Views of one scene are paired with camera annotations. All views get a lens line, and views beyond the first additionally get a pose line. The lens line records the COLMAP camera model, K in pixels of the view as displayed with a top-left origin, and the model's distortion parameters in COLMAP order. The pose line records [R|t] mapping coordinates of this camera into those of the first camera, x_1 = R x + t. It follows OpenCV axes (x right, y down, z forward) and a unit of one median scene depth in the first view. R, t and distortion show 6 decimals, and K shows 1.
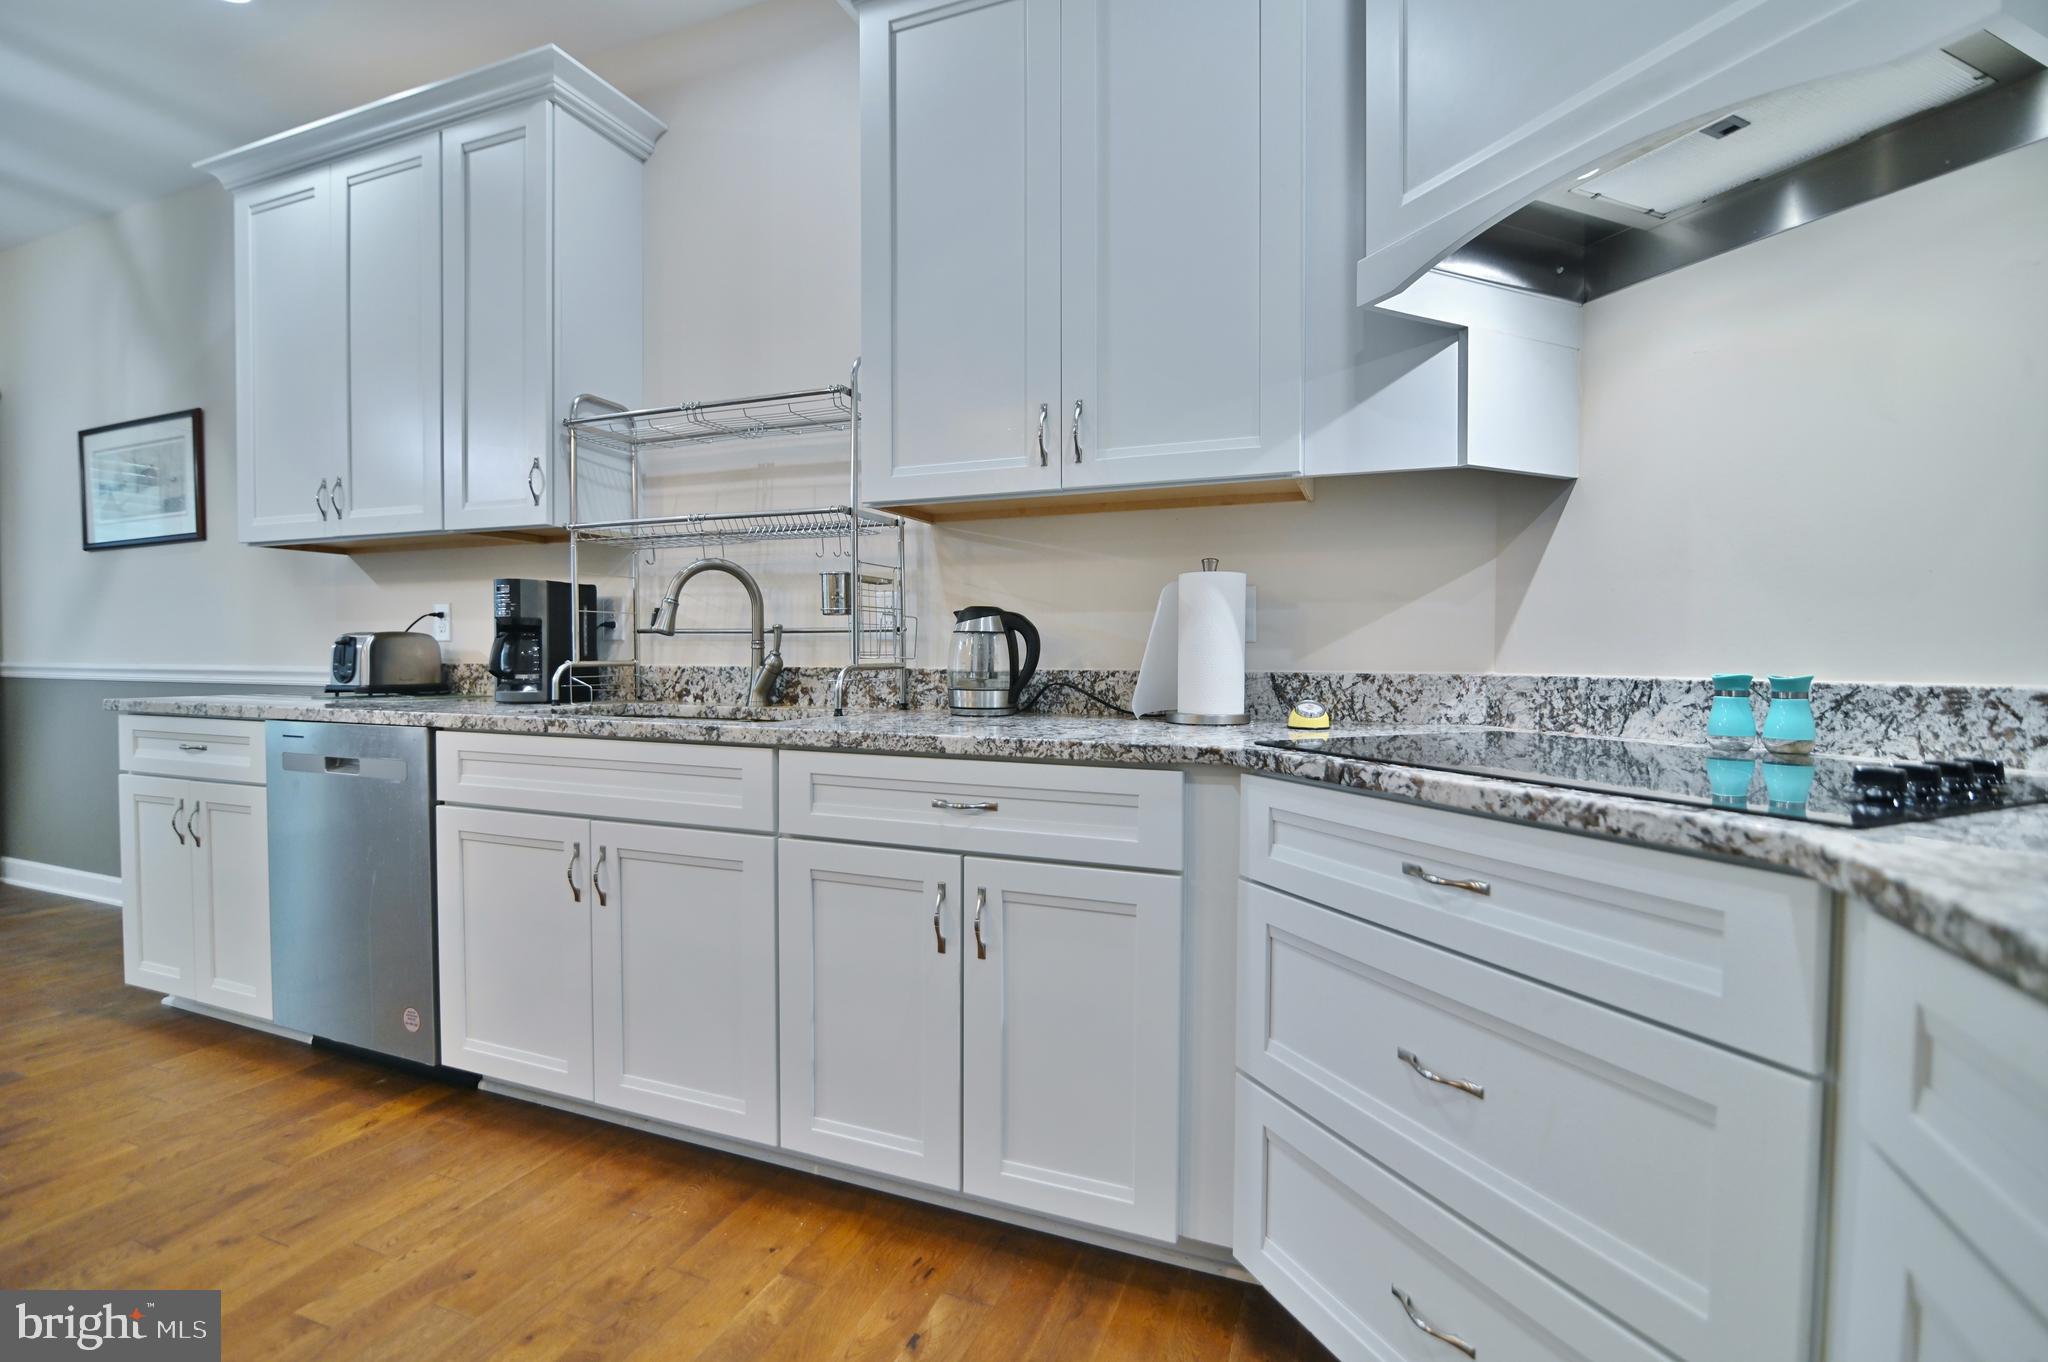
lens RADIAL K [[934.1, 0, 1023.1], [0, 934.1, 677.7], [0, 0, 1]] dist [-0.023930, 0.000399]
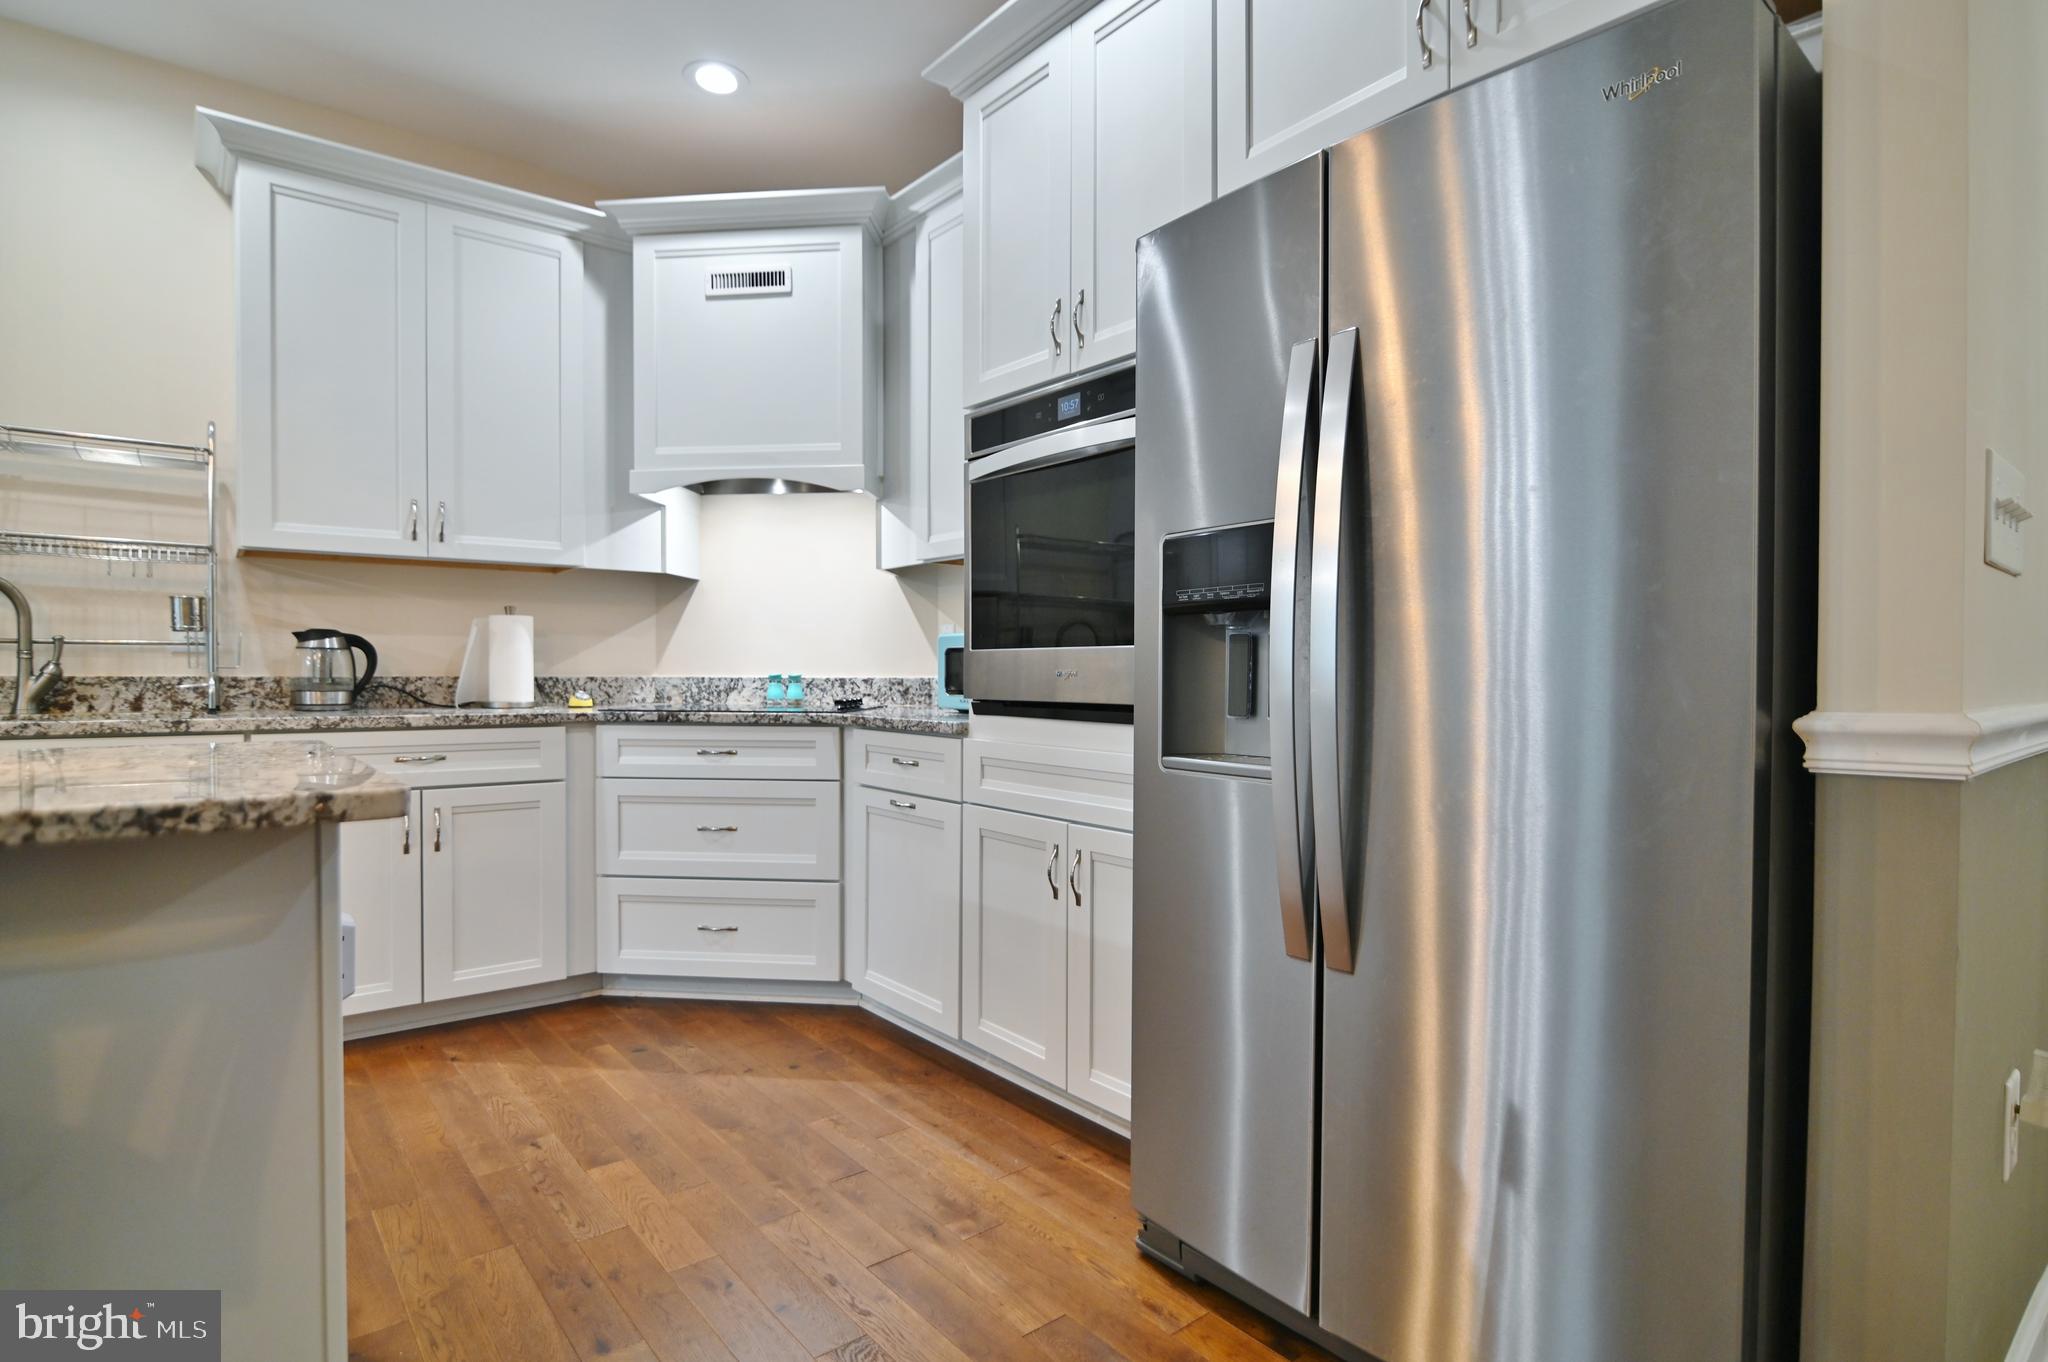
lens RADIAL K [[1044.5, 0, 1025.3], [0, 1044.5, 677.0], [0, 0, 1]] dist [-0.001402, -0.000245]
pose [[0.485216, -0.006728, 0.874368, -0.968607], [0.019552, 0.999804, -0.003157, 0.018586], [-0.874175, 0.018627, 0.485253, -0.674990]]
